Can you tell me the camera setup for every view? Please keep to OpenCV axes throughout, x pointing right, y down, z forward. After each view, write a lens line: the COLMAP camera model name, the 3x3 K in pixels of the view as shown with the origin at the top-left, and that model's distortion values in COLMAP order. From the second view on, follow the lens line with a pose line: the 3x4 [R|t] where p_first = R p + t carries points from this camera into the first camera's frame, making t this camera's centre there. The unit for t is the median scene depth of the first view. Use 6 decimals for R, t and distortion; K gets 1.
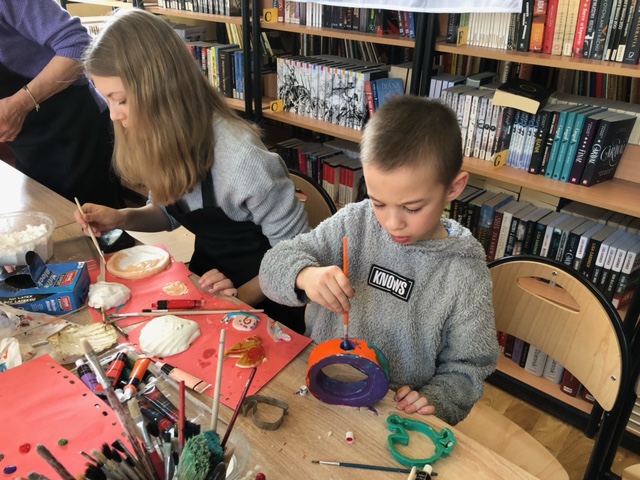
lens RADIAL K [[516.0, 0, 321.4], [0, 516.0, 237.0], [0, 0, 1]] dist [0.027953, -0.036137]
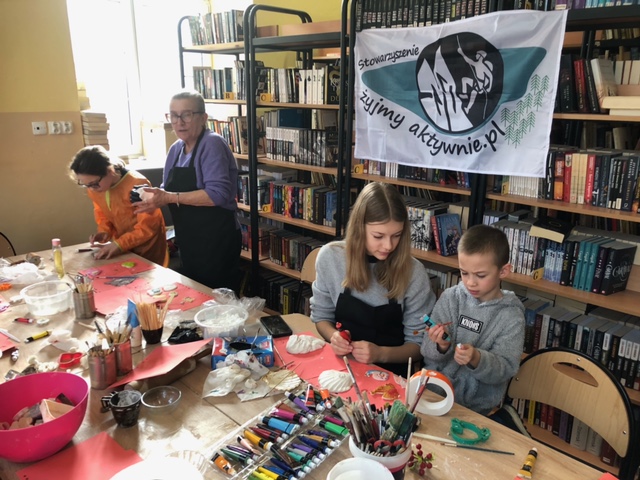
lens RADIAL K [[516.0, 0, 316.3], [0, 516.0, 239.5], [0, 0, 1]] dist [0.027953, -0.036137]
pose [[0.997306, 0.006245, -0.073089, -0.135166], [-0.021245, 0.978259, -0.206297, 0.051895], [0.070211, 0.207294, 0.975756, -0.383249]]
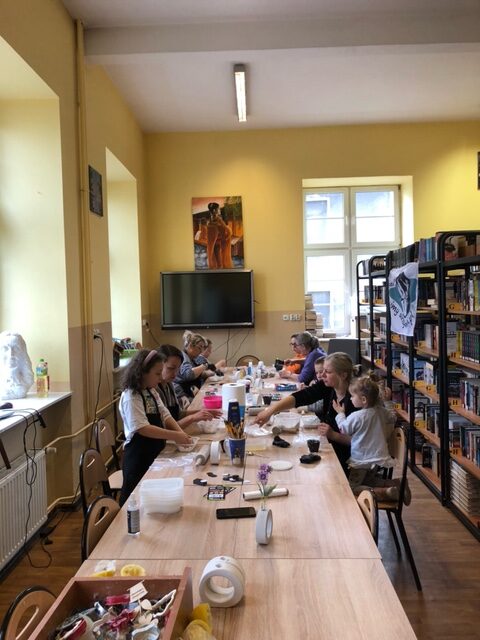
lens RADIAL K [[516.0, 0, 240.5], [0, 516.0, 321.4], [0, 0, 1]] dist [0.027953, -0.036137]
pose [[0.615726, -0.004445, -0.787948, 1.823086], [-0.332374, 0.905202, -0.264833, 0.557074], [0.714429, 0.424958, 0.555879, -1.289159]]
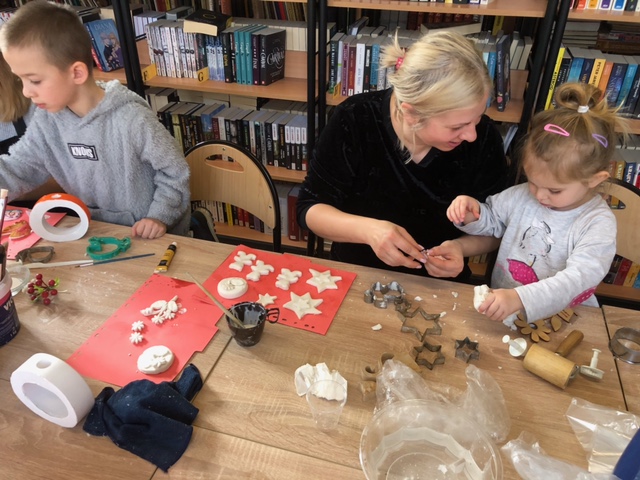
lens RADIAL K [[516.0, 0, 313.6], [0, 516.0, 238.7], [0, 0, 1]] dist [0.027953, -0.036137]
pose [[0.907931, -0.247269, 0.338408, 0.059488], [0.210266, 0.967192, 0.142578, 0.117296], [-0.362560, -0.058295, 0.930135, -0.321971]]
